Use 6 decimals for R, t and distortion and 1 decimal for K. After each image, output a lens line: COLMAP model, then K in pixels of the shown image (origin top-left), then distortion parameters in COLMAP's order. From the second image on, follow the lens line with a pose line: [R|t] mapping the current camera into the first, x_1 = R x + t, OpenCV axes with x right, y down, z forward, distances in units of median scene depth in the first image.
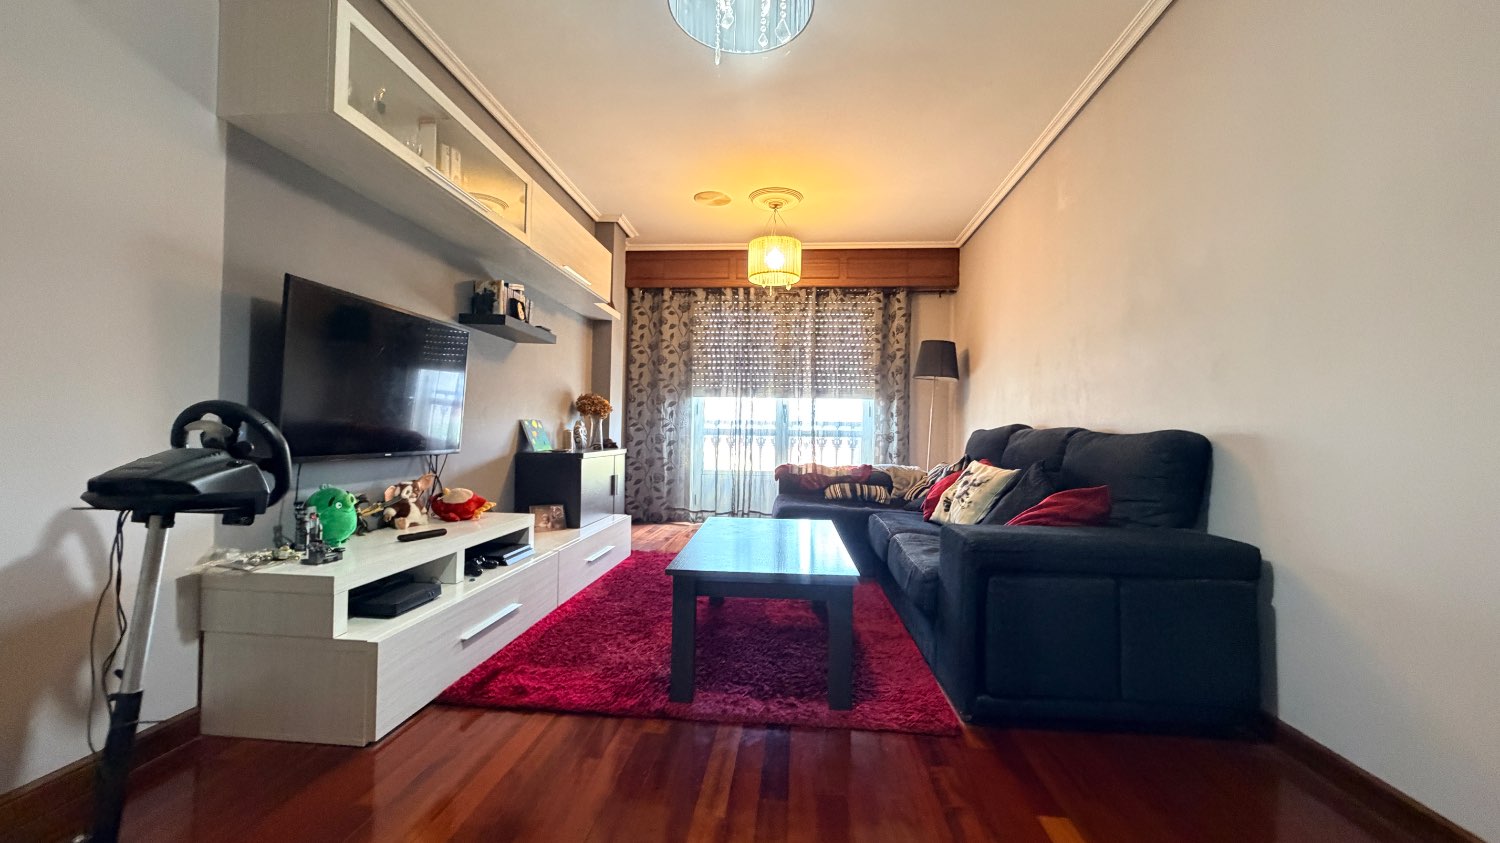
lens RADIAL K [[594.7, 0, 750.0], [0, 594.7, 421.5], [0, 0, 1]] dist [0.001023, 0.000232]
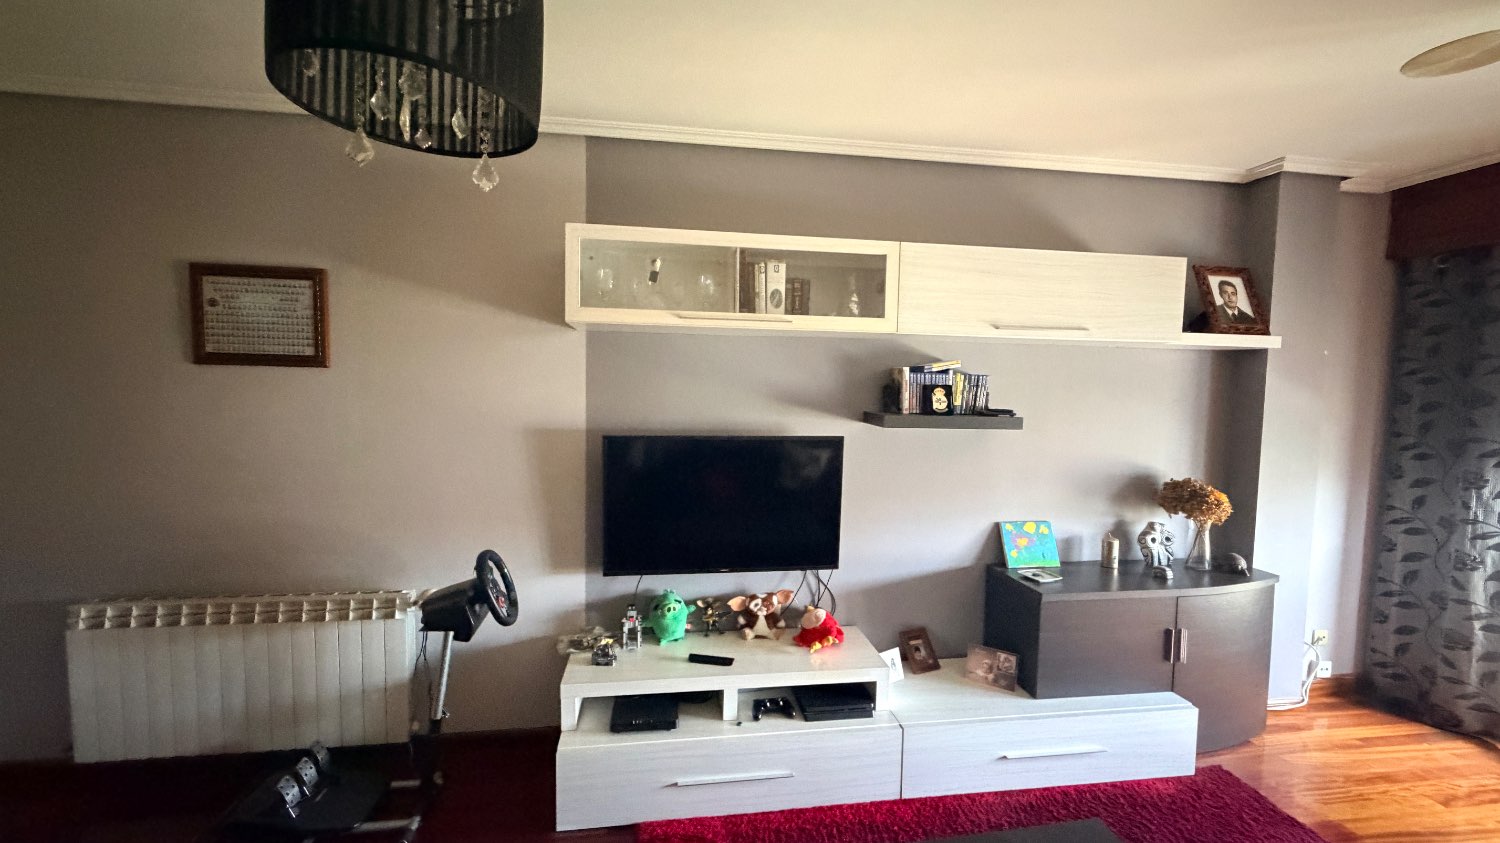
lens RADIAL K [[594.7, 0, 750.0], [0, 594.7, 421.5], [0, 0, 1]] dist [0.001023, 0.000232]
pose [[0.224836, 0.045415, -0.973338, 0.303013], [0.002872, 0.998878, 0.047271, -0.179549], [0.974392, -0.013424, 0.224454, 0.537203]]
